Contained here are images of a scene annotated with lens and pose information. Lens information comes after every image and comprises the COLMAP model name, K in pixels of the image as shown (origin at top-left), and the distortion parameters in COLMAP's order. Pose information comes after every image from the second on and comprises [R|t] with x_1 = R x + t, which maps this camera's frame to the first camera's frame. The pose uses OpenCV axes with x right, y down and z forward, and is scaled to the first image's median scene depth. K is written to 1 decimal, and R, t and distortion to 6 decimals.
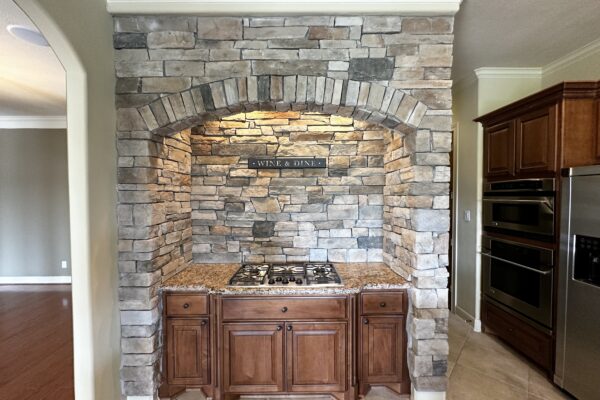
lens RADIAL K [[241.1, 0, 298.6], [0, 241.1, 199.3], [0, 0, 1]] dist [-0.000429, 0.000037]
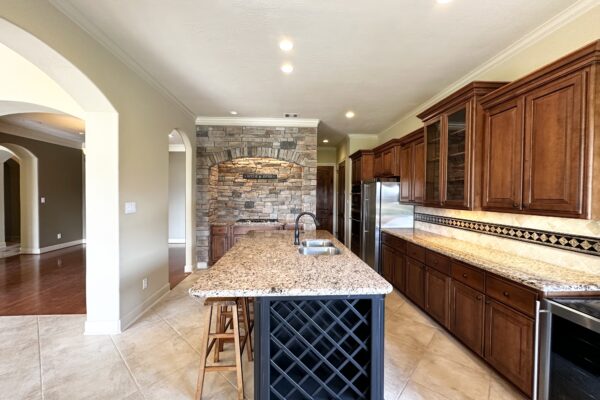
lens RADIAL K [[241.1, 0, 298.6], [0, 241.1, 199.9], [0, 0, 1]] dist [-0.000429, 0.000037]
pose [[0.998902, 0.010531, 0.045660, 0.223640], [-0.010429, 0.999943, -0.002483, 0.079354], [-0.045684, 0.002005, 0.998954, -1.357550]]
